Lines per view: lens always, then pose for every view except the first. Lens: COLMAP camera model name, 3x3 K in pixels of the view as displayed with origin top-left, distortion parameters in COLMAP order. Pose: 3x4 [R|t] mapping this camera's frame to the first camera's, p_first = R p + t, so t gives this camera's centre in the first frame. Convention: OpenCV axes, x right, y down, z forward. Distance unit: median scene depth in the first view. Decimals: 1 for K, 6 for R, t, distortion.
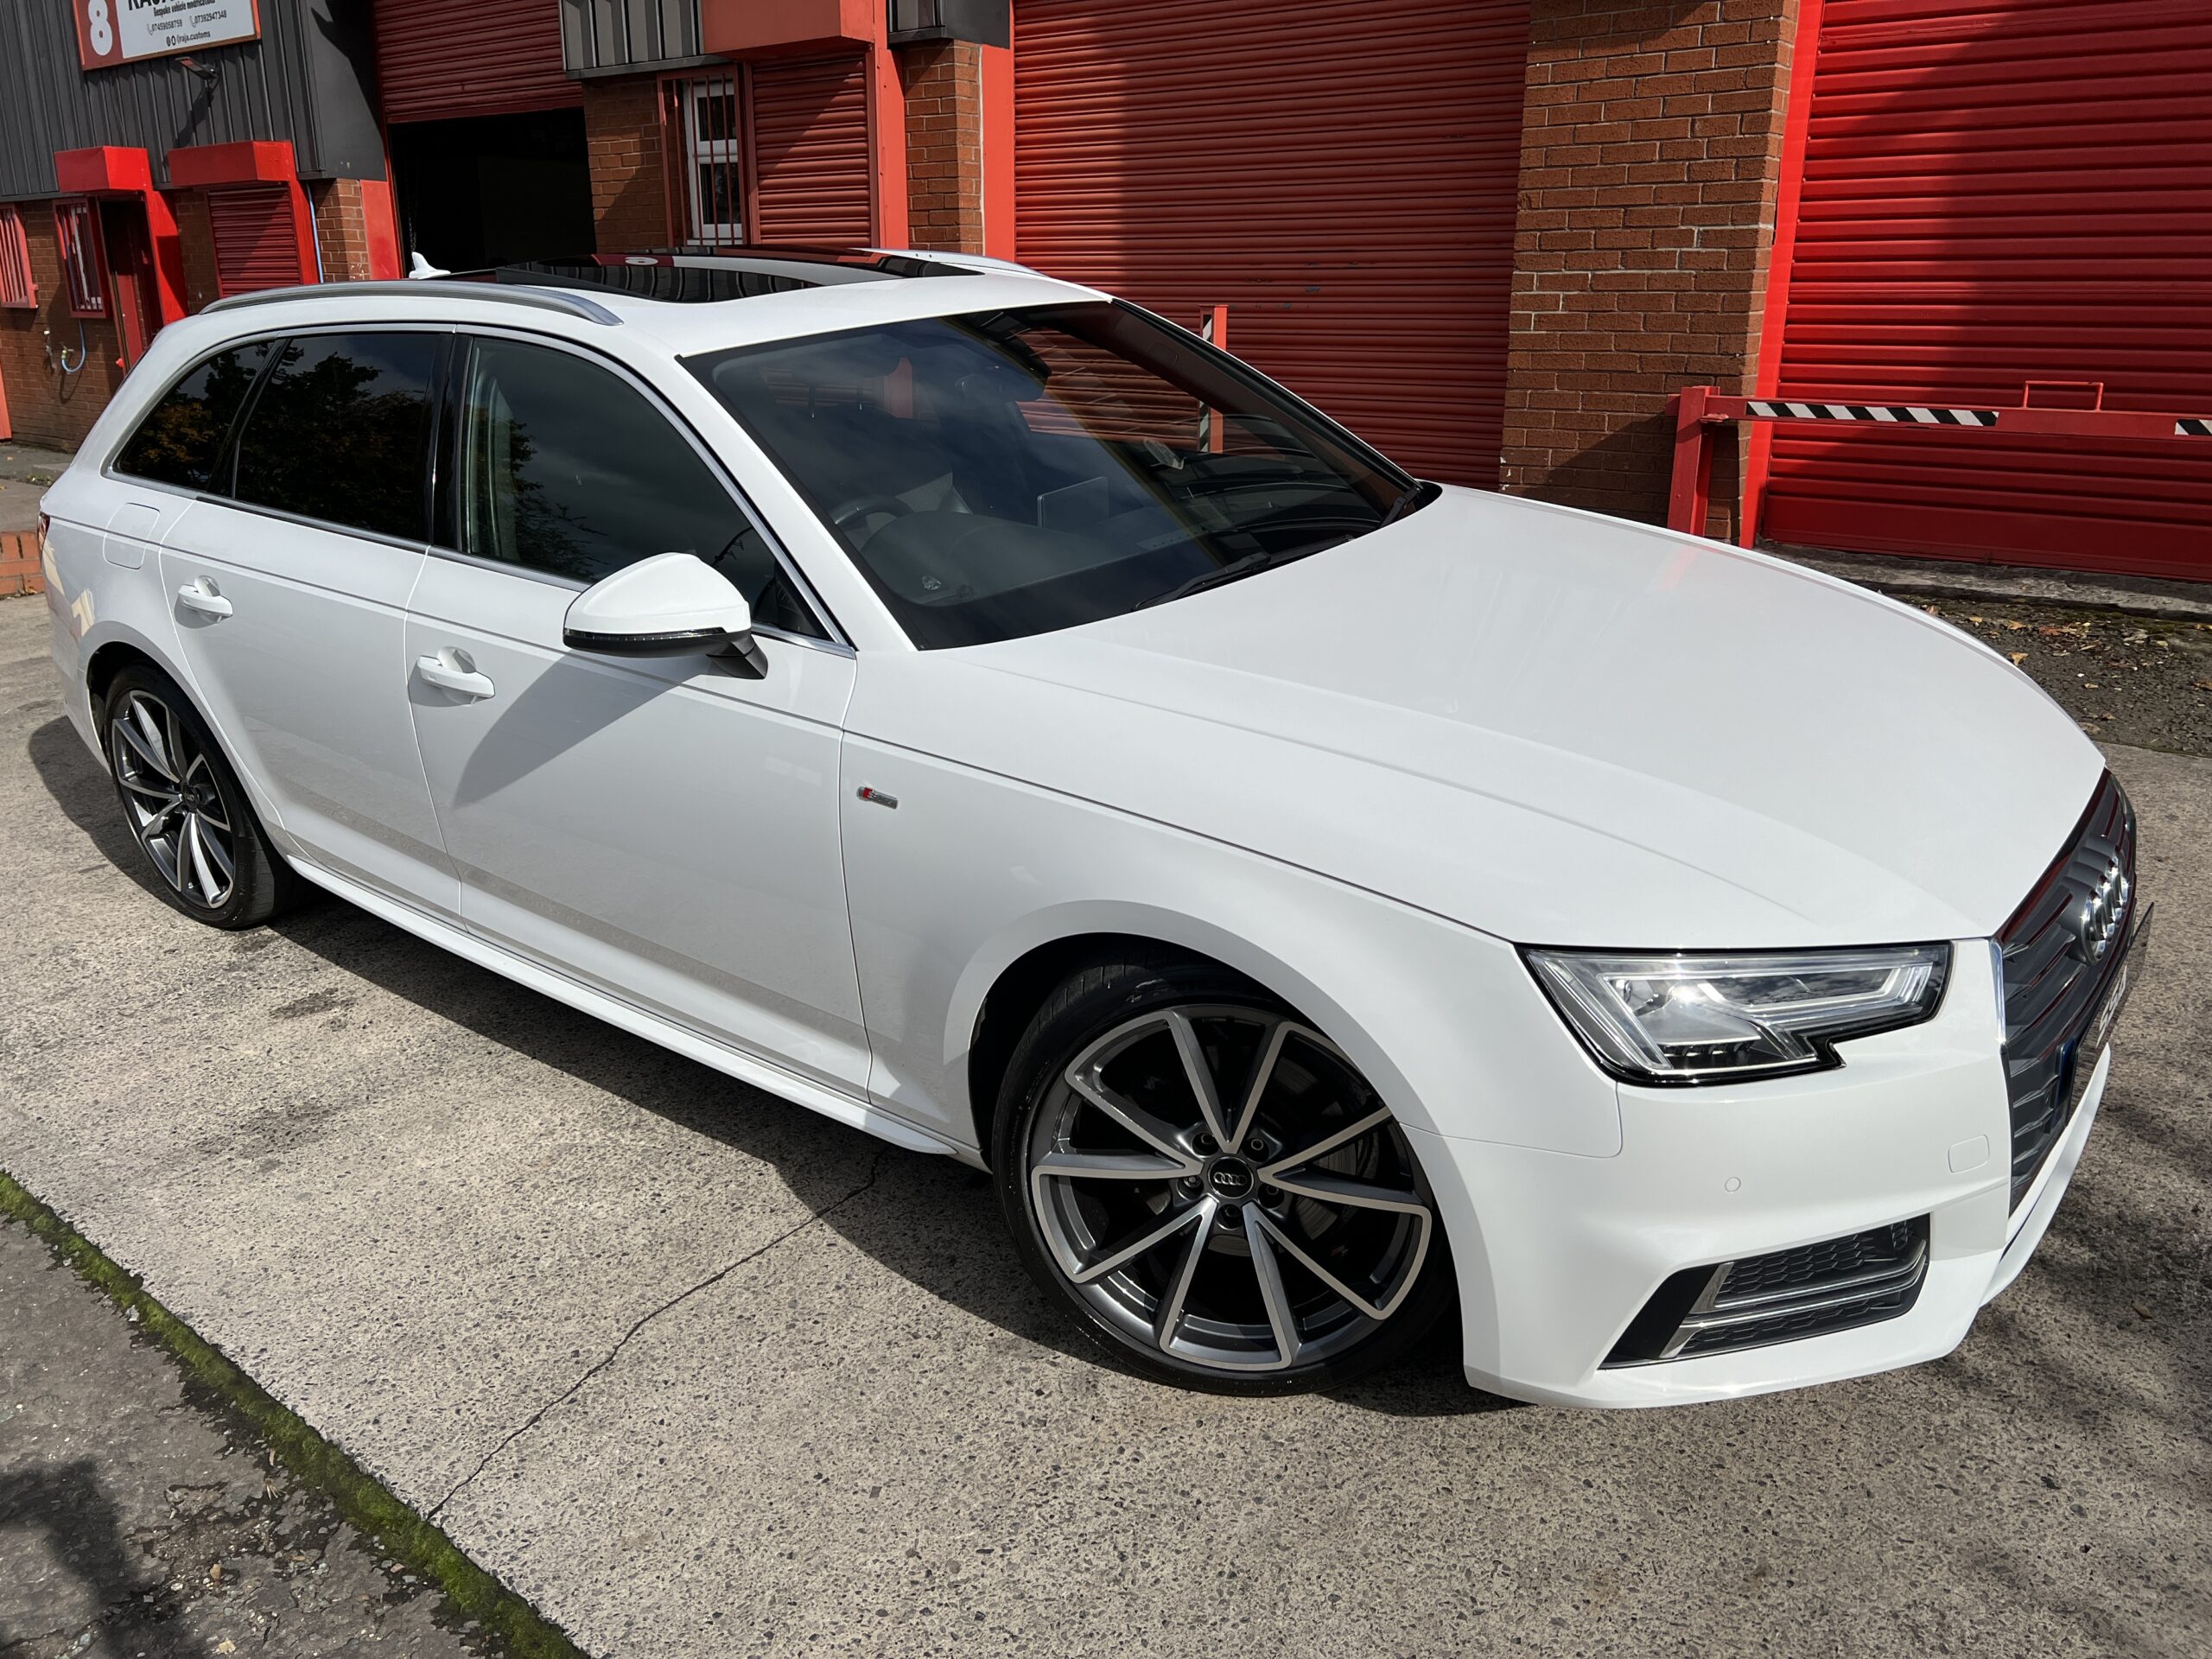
lens RADIAL K [[1669.6, 0, 1122.7], [0, 1669.6, 807.4], [0, 0, 1]] dist [0.028667, -0.028698]
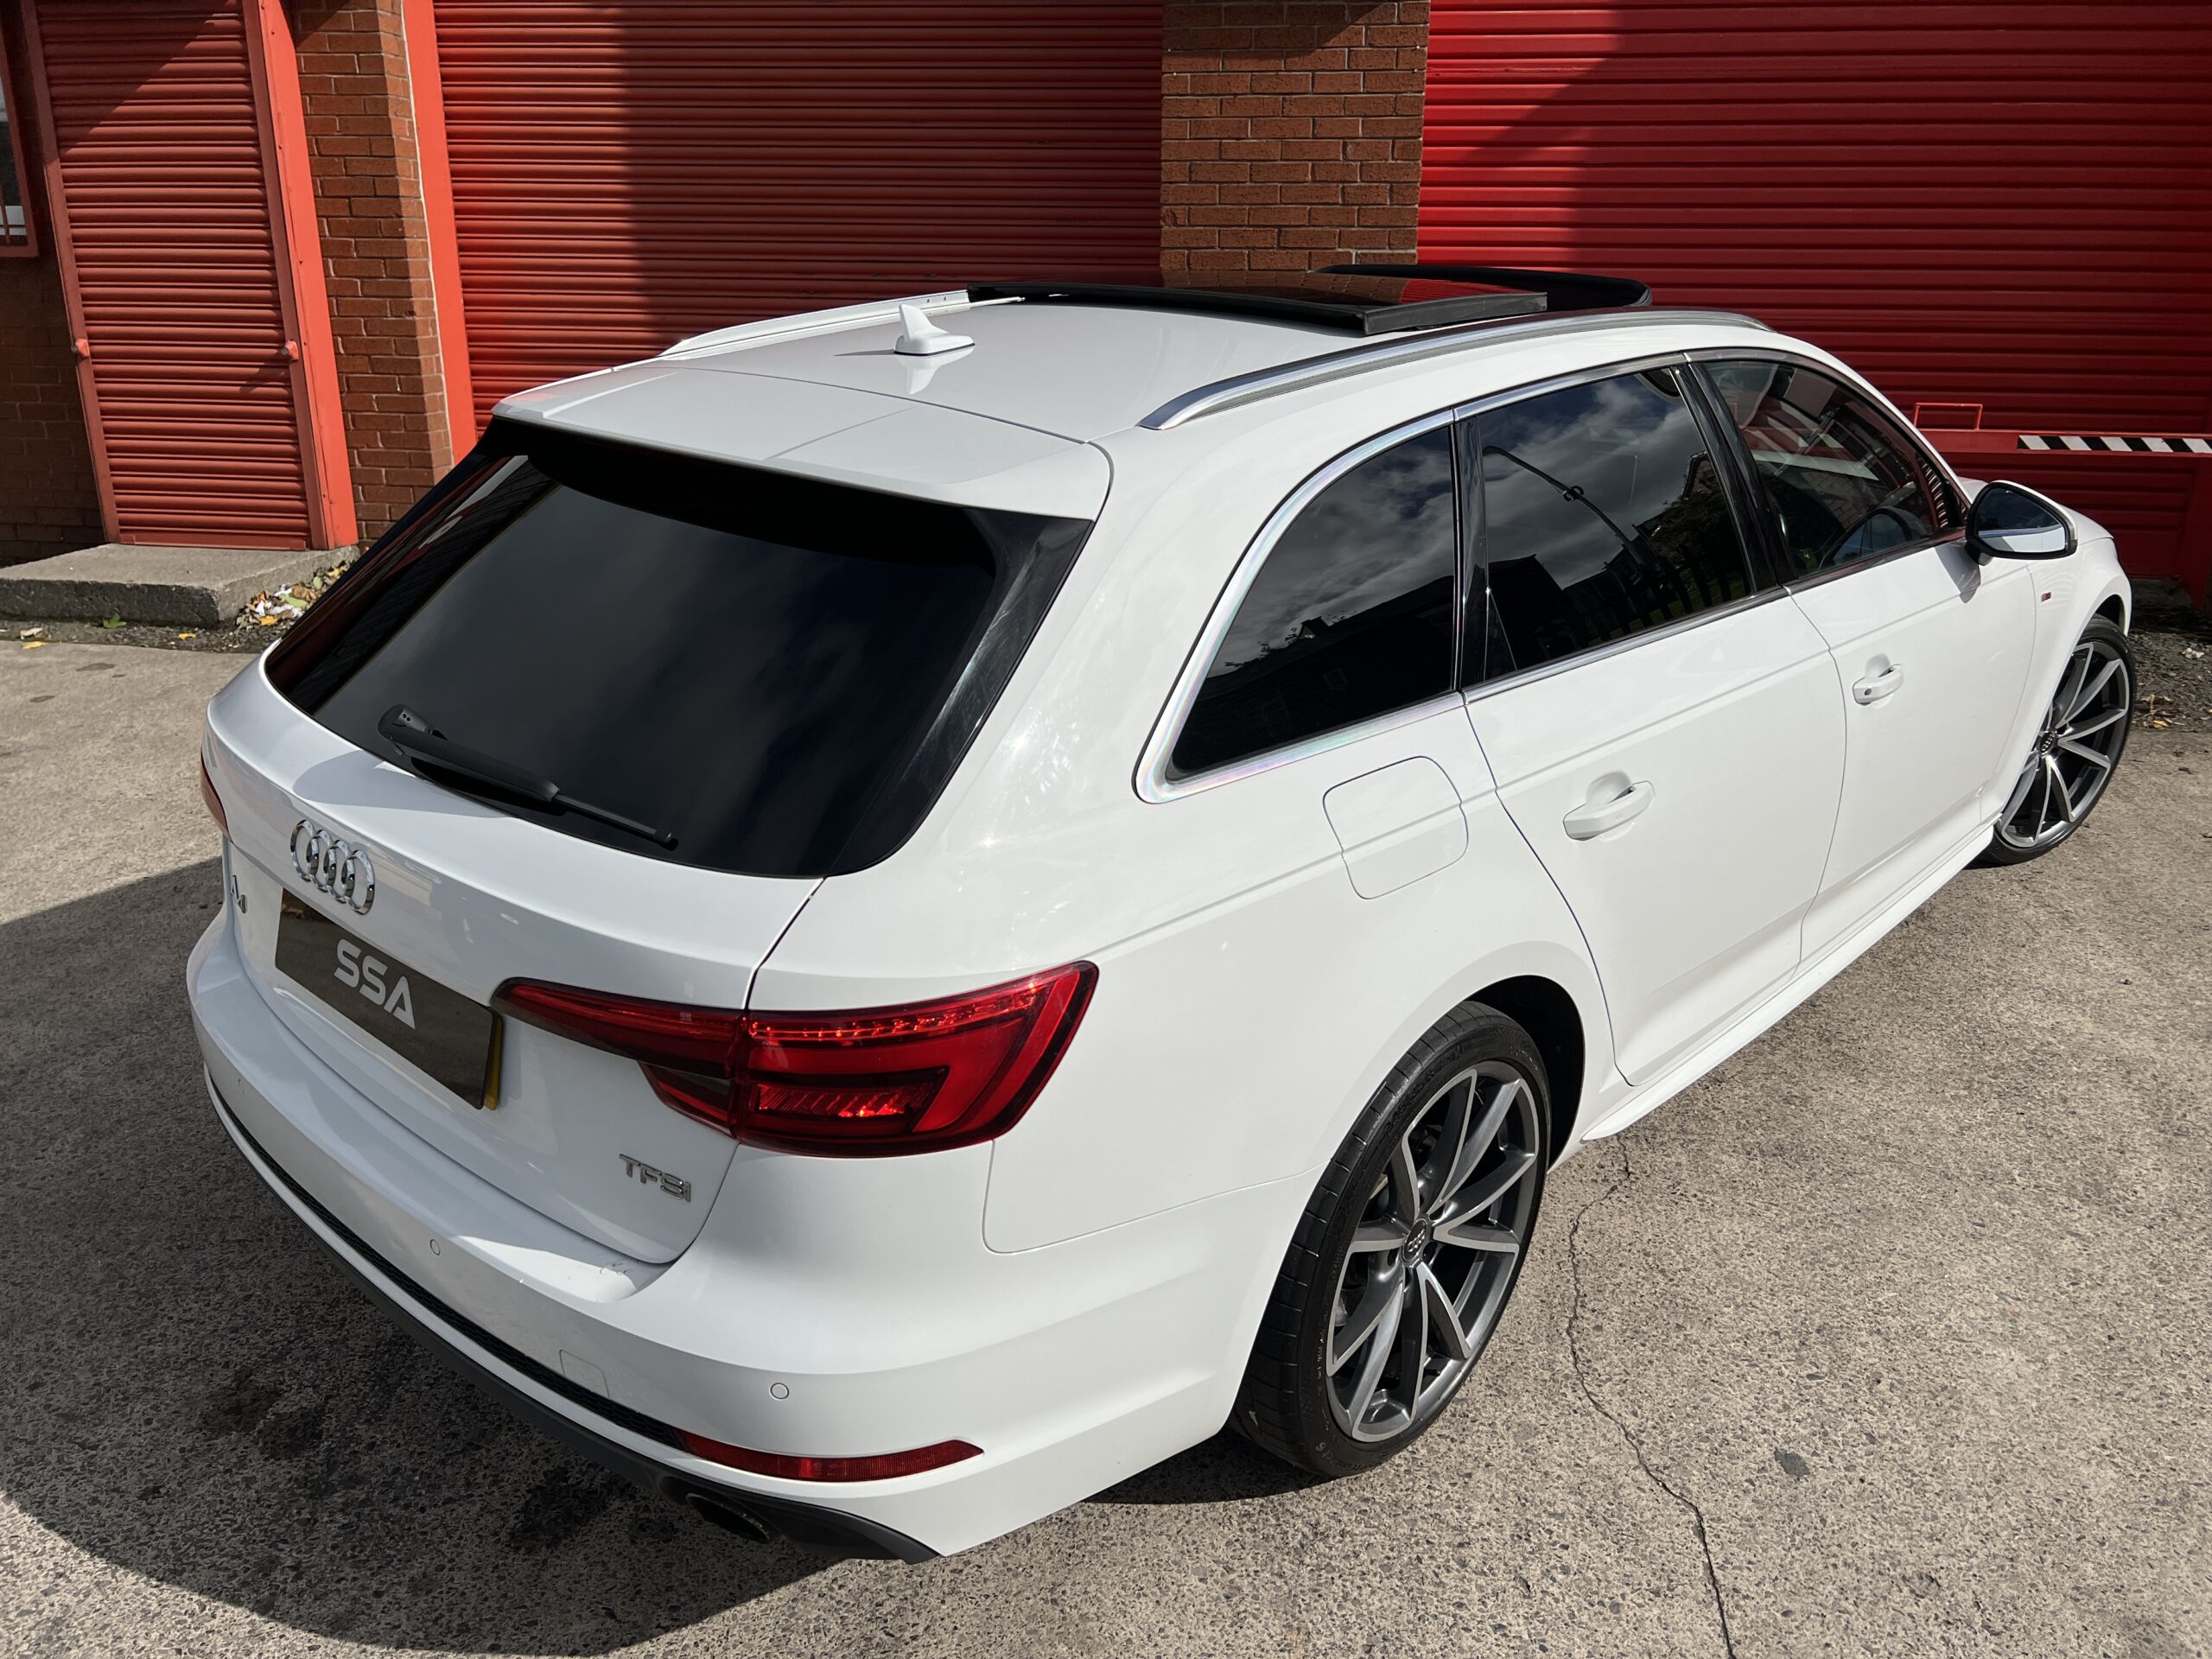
lens RADIAL K [[1669.7, 0, 1124.6], [0, 1669.7, 840.0], [0, 0, 1]] dist [0.044893, -0.055936]
pose [[0.860143, -0.153483, 0.486413, -0.315194], [0.142265, 0.987997, 0.060181, -0.075245], [-0.489812, 0.017435, 0.871654, 0.192870]]
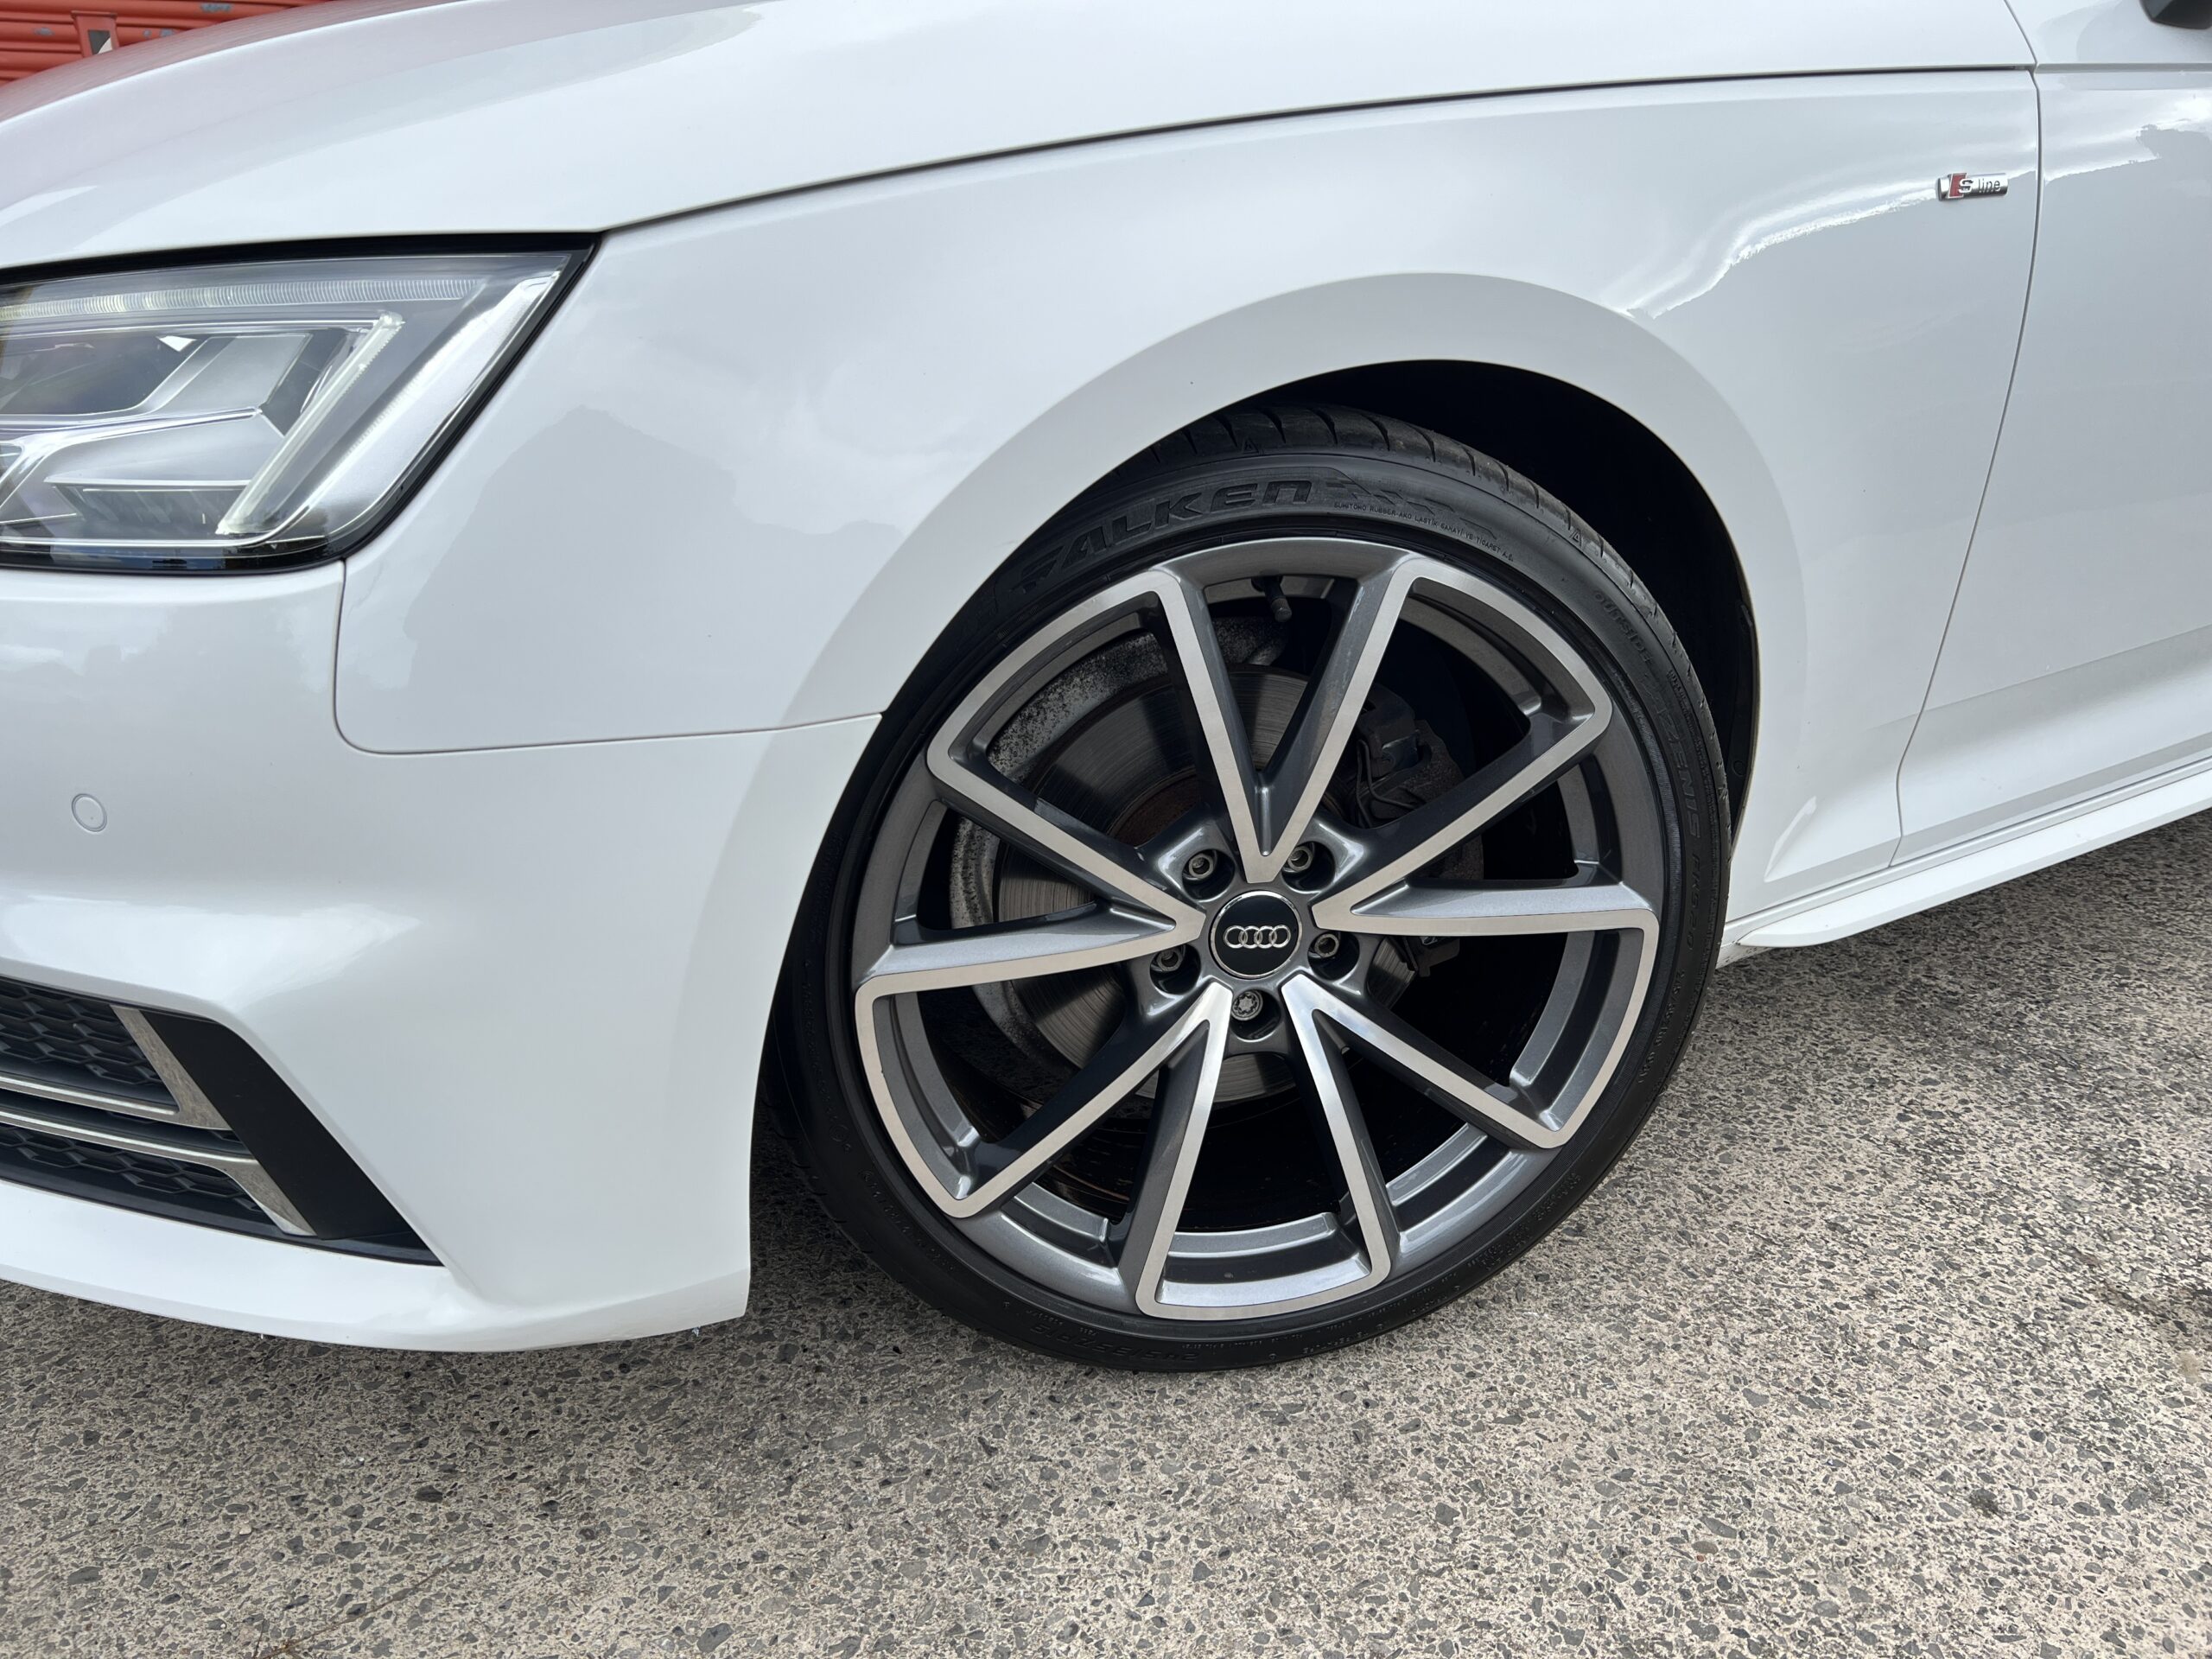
lens RADIAL K [[1689.6, 0, 1105.9], [0, 1689.6, 864.8], [0, 0, 1]] dist [0.022847, -0.027806]
pose [[0.311968, -0.336464, 0.888520, -0.516599], [0.288953, 0.924494, 0.248632, -0.090846], [-0.905087, 0.179175, 0.385634, 0.650833]]
